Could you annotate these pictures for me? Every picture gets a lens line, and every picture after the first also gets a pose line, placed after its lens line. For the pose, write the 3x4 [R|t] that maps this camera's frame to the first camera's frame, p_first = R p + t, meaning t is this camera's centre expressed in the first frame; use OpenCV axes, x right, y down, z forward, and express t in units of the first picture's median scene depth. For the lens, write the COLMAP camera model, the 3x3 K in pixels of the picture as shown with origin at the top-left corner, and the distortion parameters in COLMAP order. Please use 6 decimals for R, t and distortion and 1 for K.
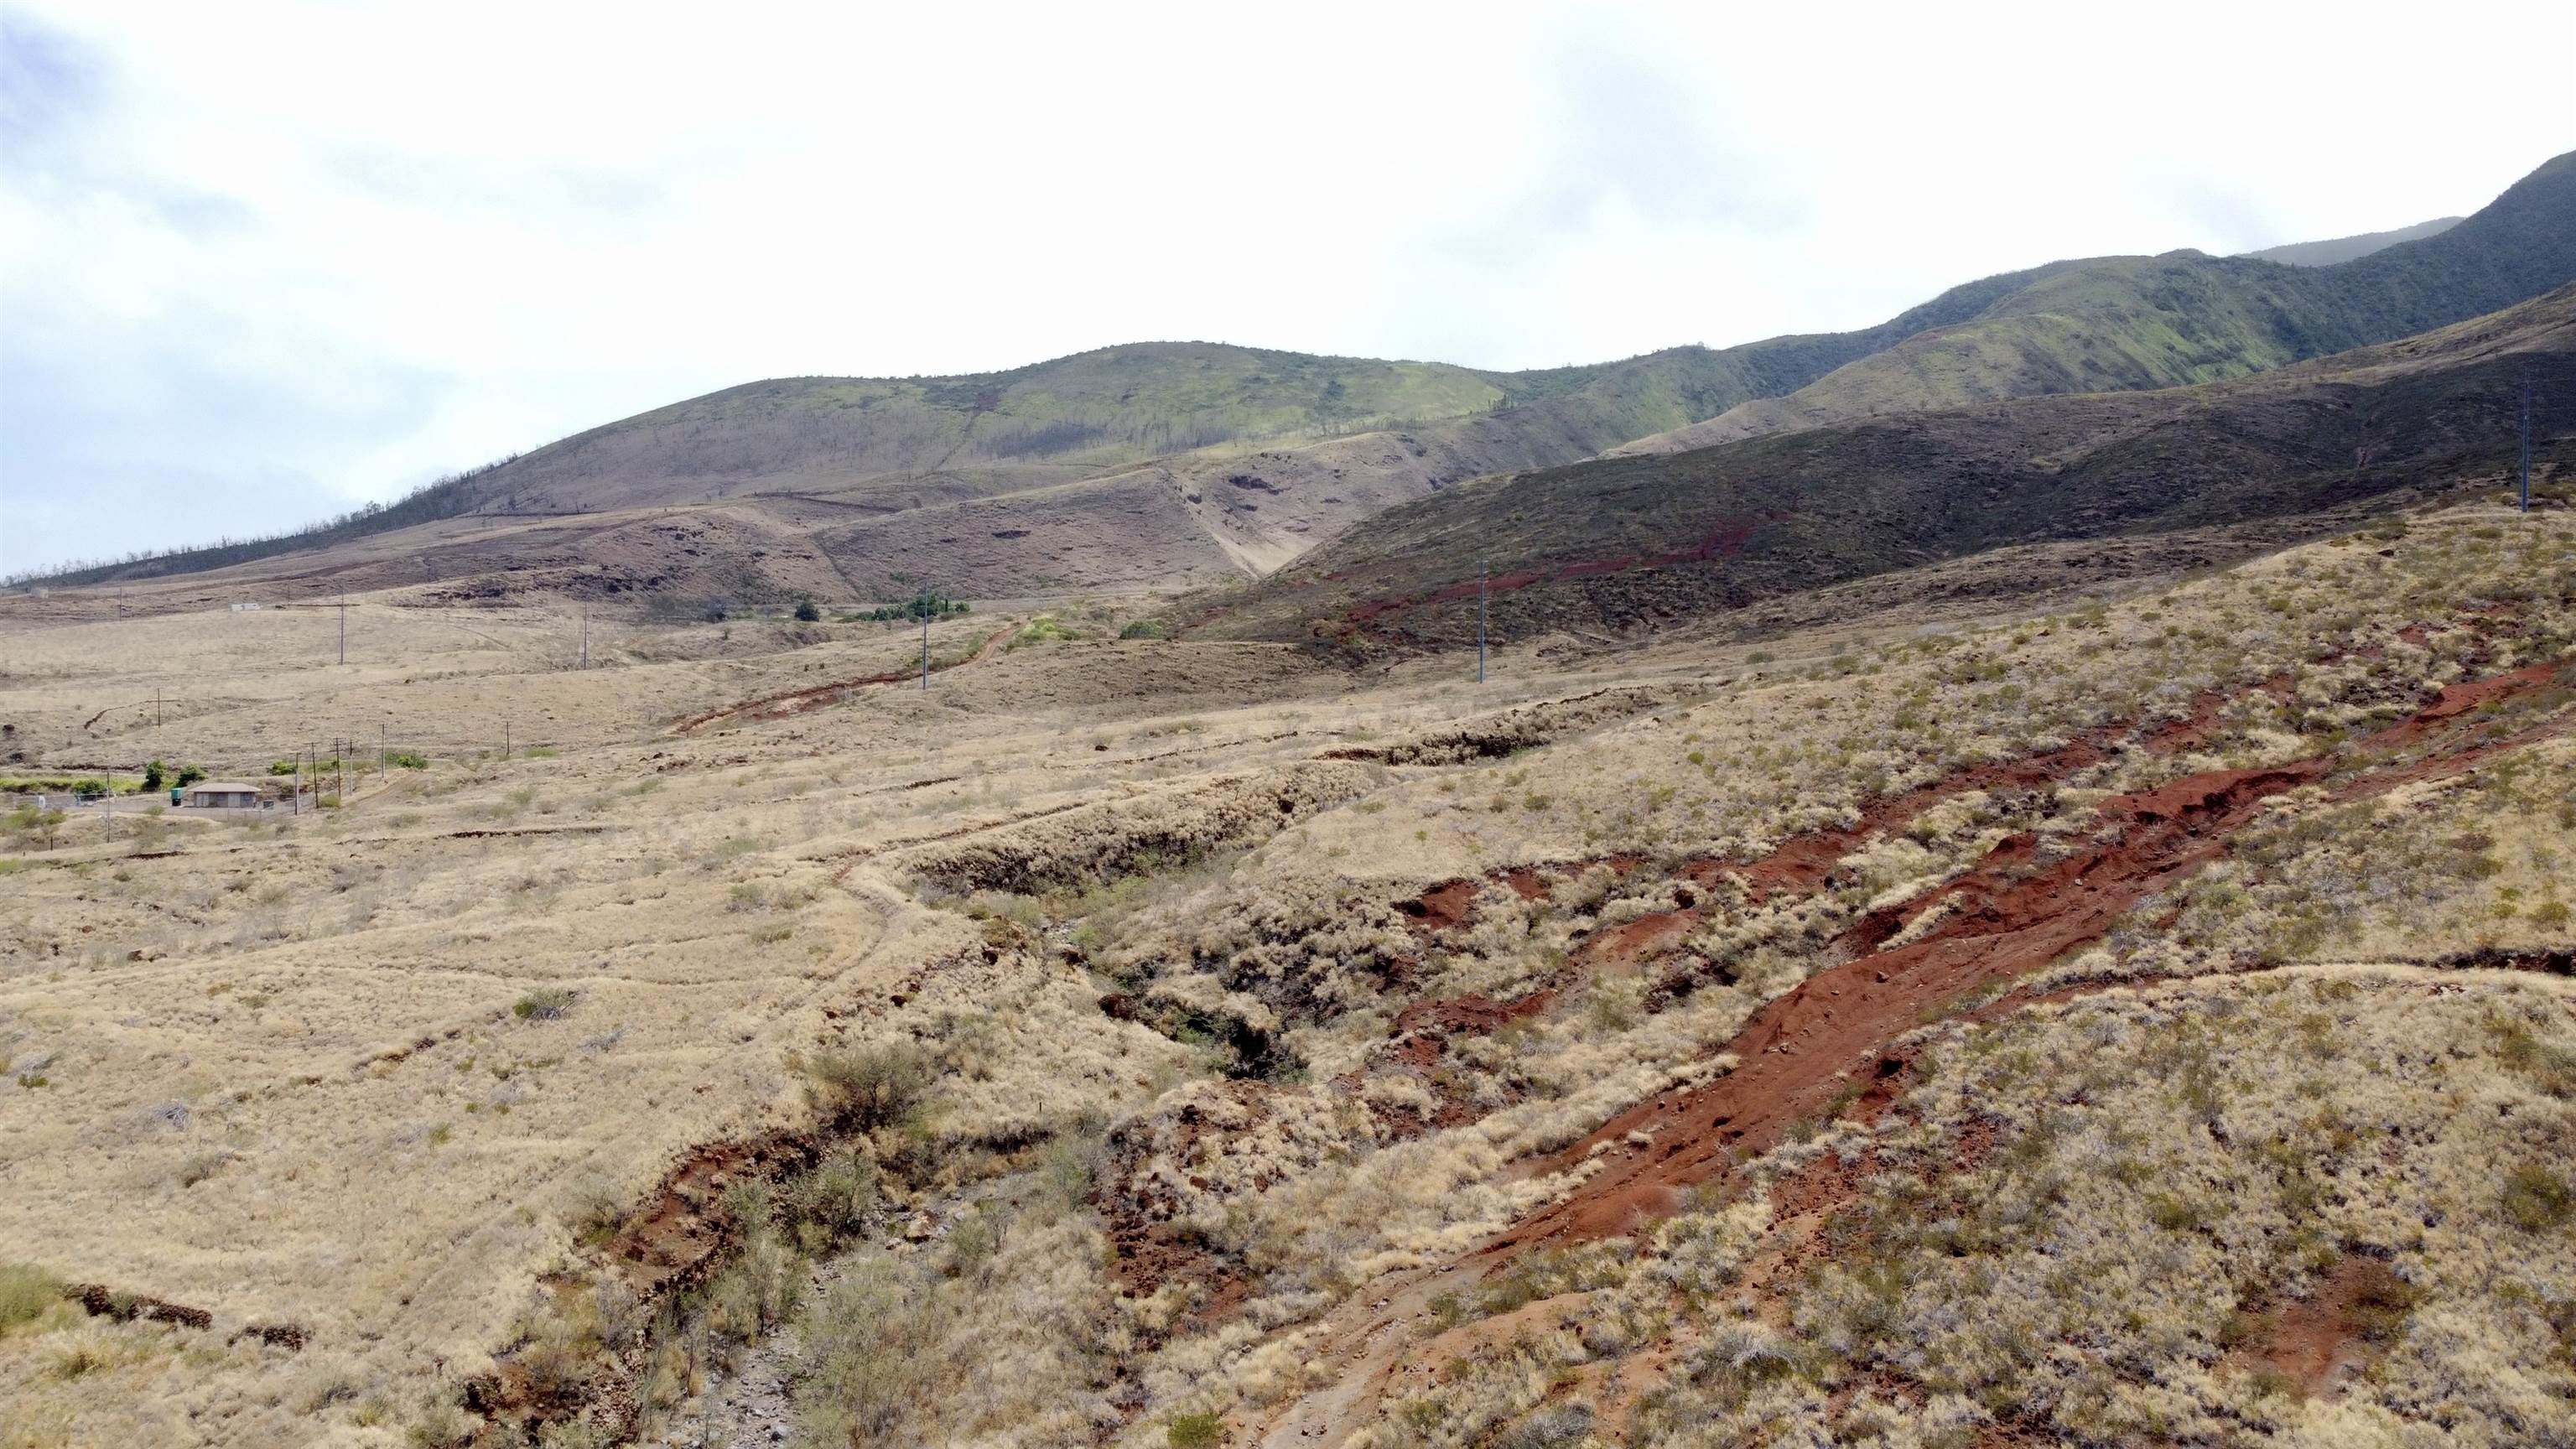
lens RADIAL K [[1957.1, 0, 1280.2], [0, 1957.1, 730.7], [0, 0, 1]] dist [0.005778, -0.014690]
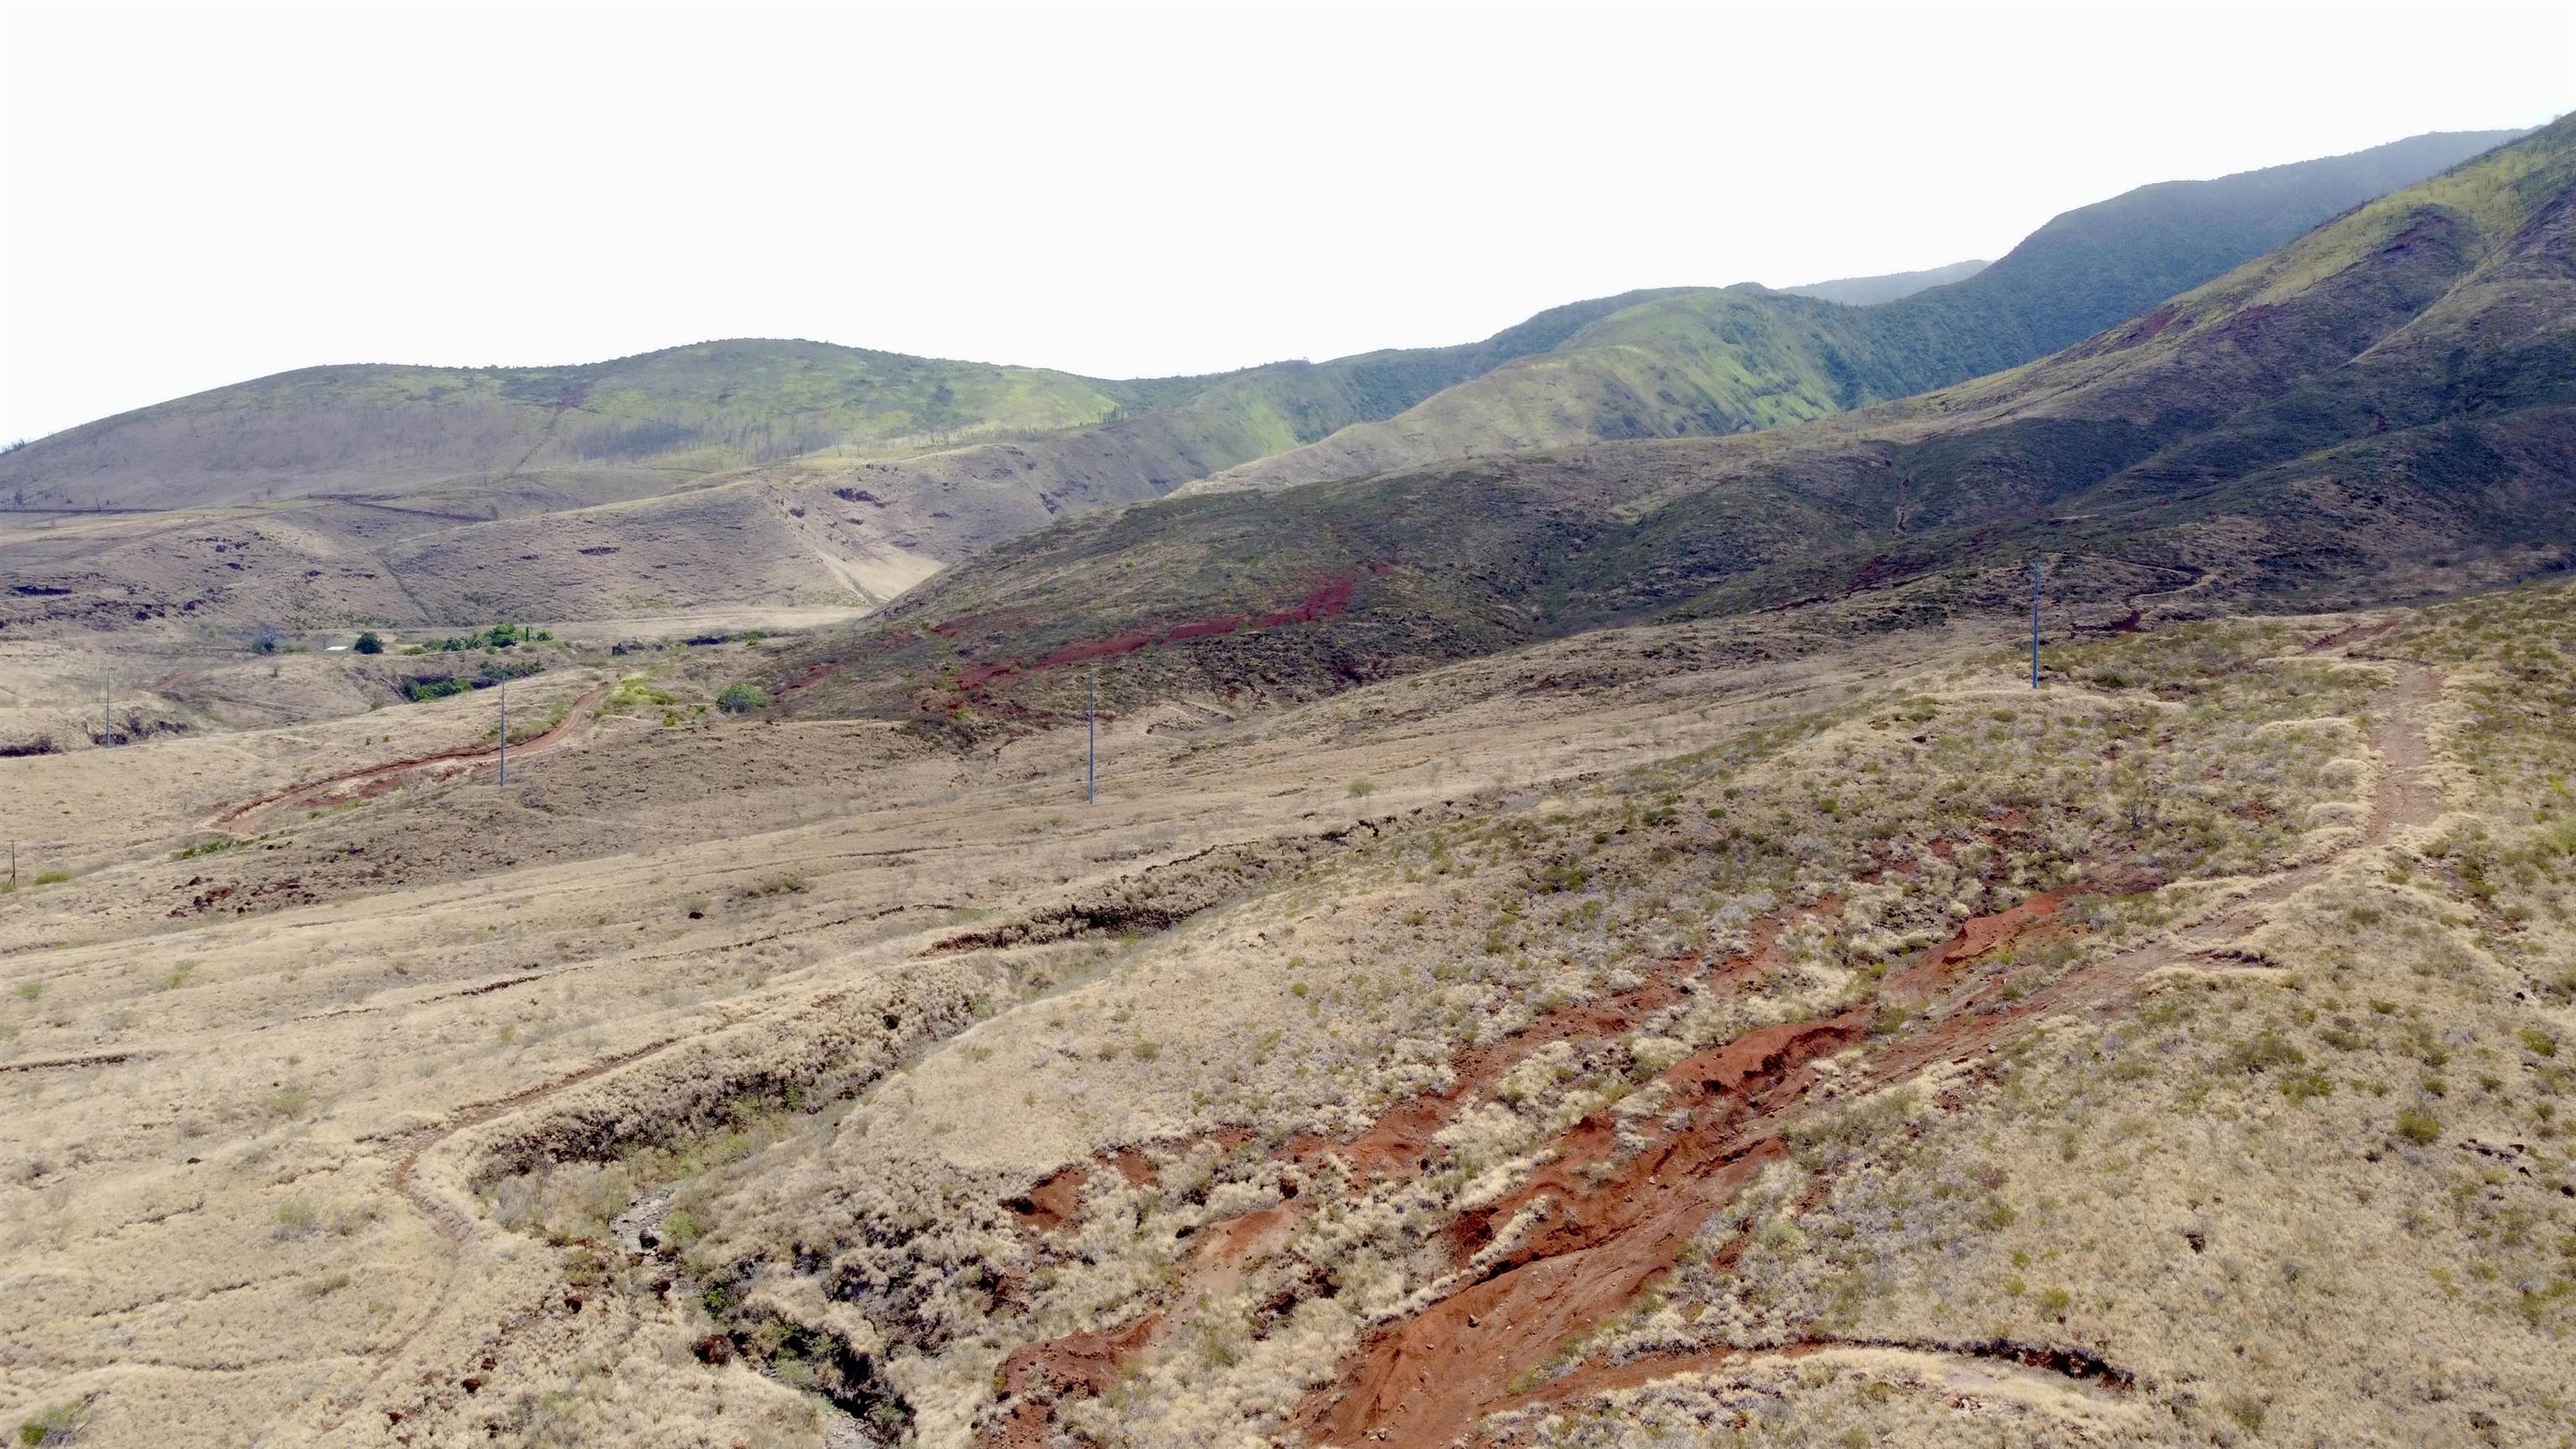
lens RADIAL K [[1957.1, 0, 1280.2], [0, 1957.1, 730.7], [0, 0, 1]] dist [0.005778, -0.014690]
pose [[0.980526, -0.004098, 0.196347, 0.002052], [0.003142, 0.999982, 0.005182, -0.116215], [-0.196364, -0.004464, 0.980521, 0.000663]]
